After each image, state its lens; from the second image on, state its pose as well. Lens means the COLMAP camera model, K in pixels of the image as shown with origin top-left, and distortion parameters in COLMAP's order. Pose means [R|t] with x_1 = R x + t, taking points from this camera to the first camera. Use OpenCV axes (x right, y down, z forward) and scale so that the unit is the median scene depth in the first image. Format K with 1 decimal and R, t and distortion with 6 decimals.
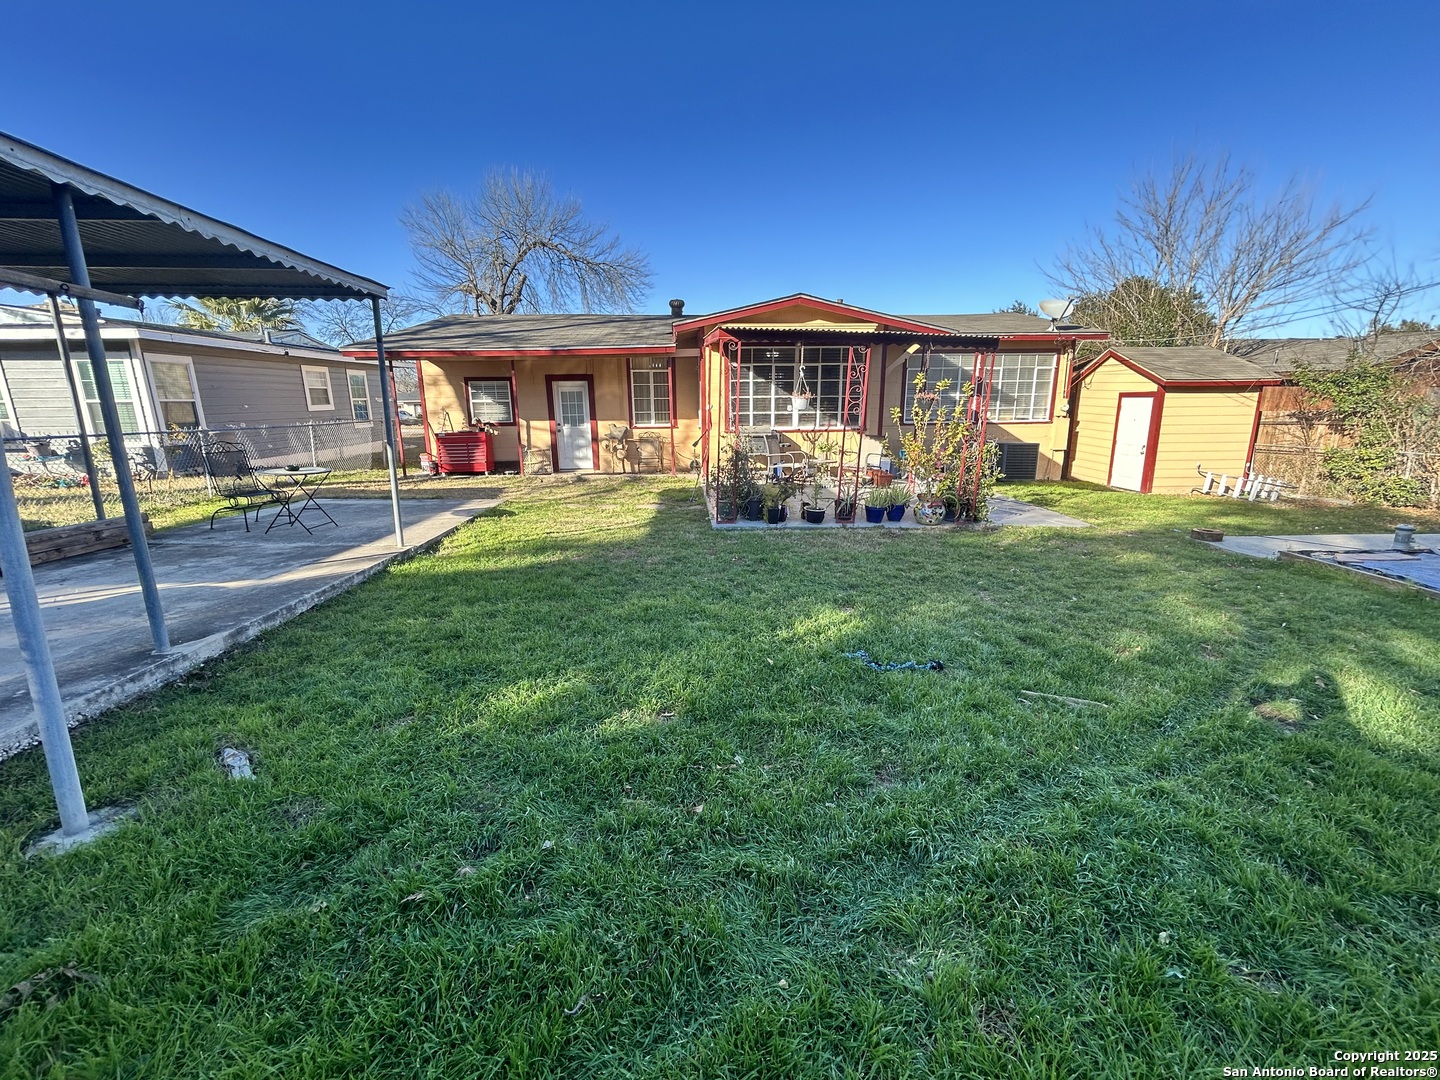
lens RADIAL K [[589.8, 0, 719.0], [0, 589.8, 539.9], [0, 0, 1]] dist [0.002452, 0.000492]
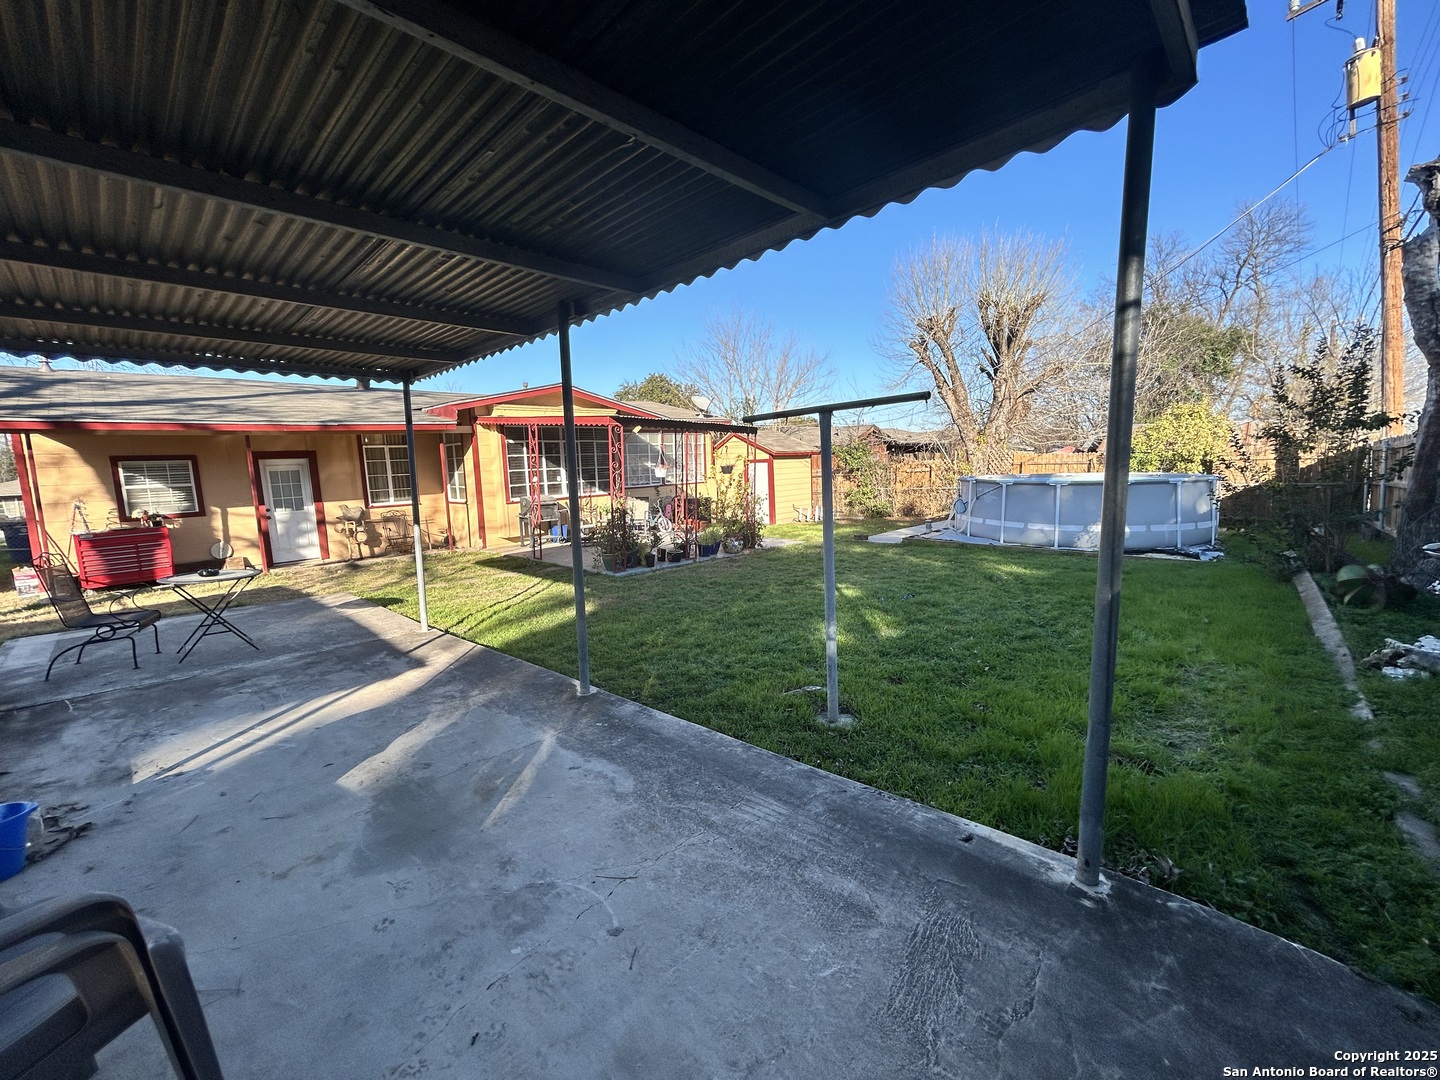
lens RADIAL K [[589.8, 0, 717.3], [0, 589.8, 536.7], [0, 0, 1]] dist [0.002452, 0.000492]
pose [[0.736727, -0.106223, 0.667794, -0.373182], [0.184410, 0.981711, -0.047289, -0.001912], [-0.650558, 0.157987, 0.742842, -0.026868]]
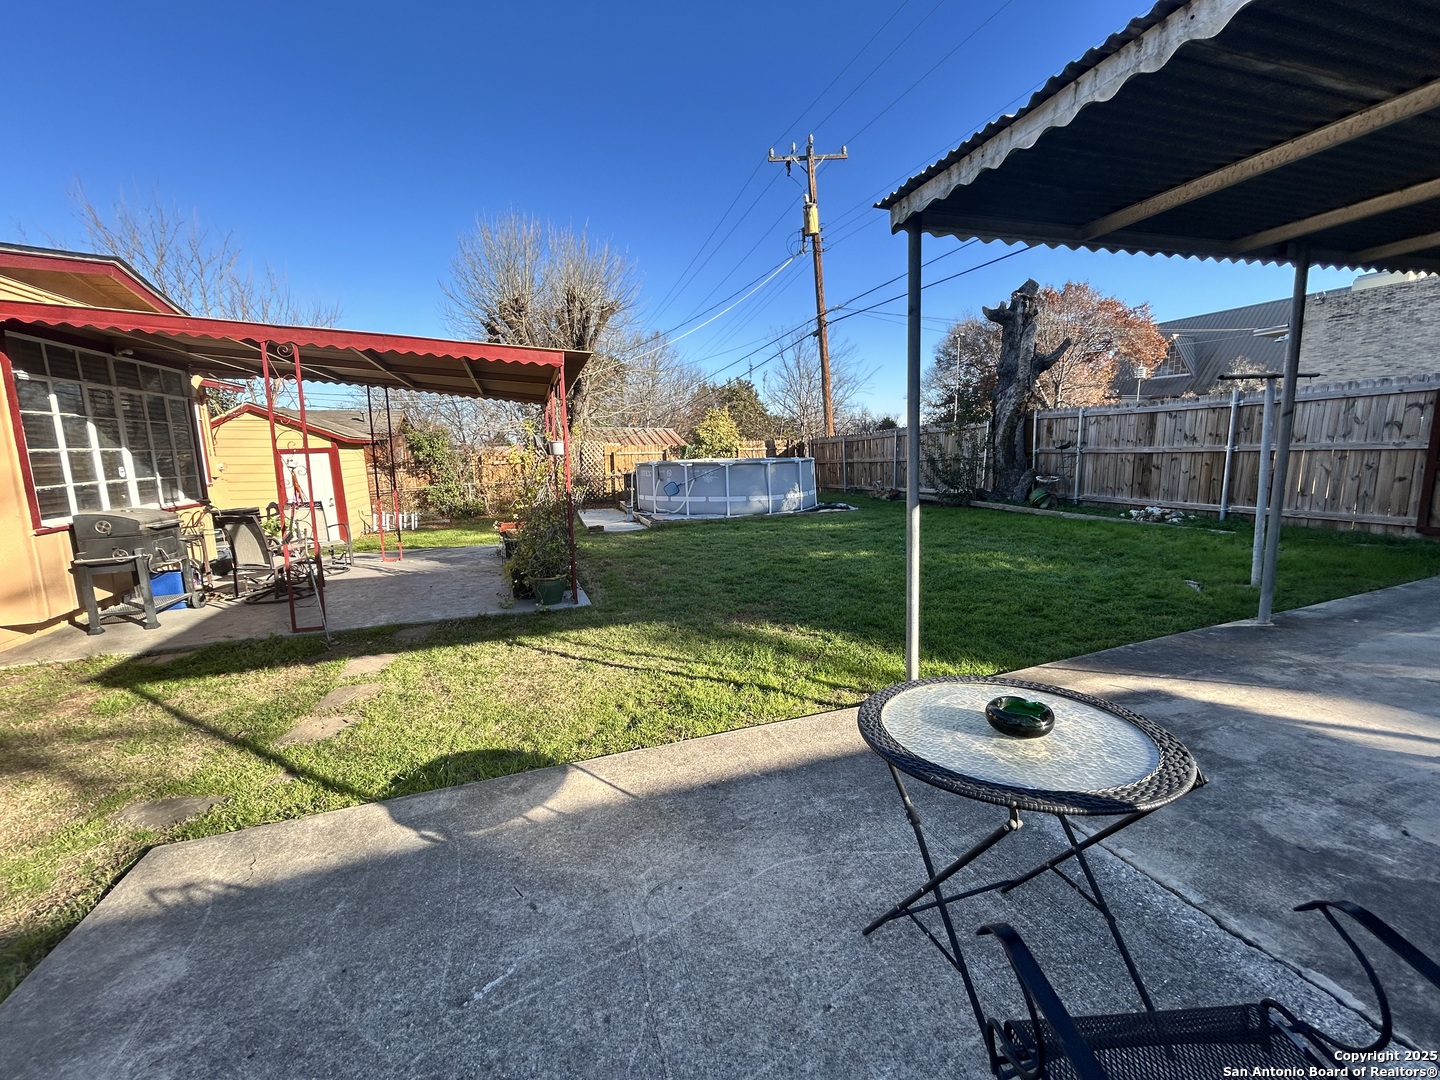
lens RADIAL K [[589.8, 0, 712.1], [0, 589.8, 536.9], [0, 0, 1]] dist [0.002452, 0.000492]
pose [[-0.258010, -0.136055, 0.956515, -0.446059], [0.250975, 0.946609, 0.202344, -0.126542], [-0.932975, 0.292267, -0.210088, 0.562321]]
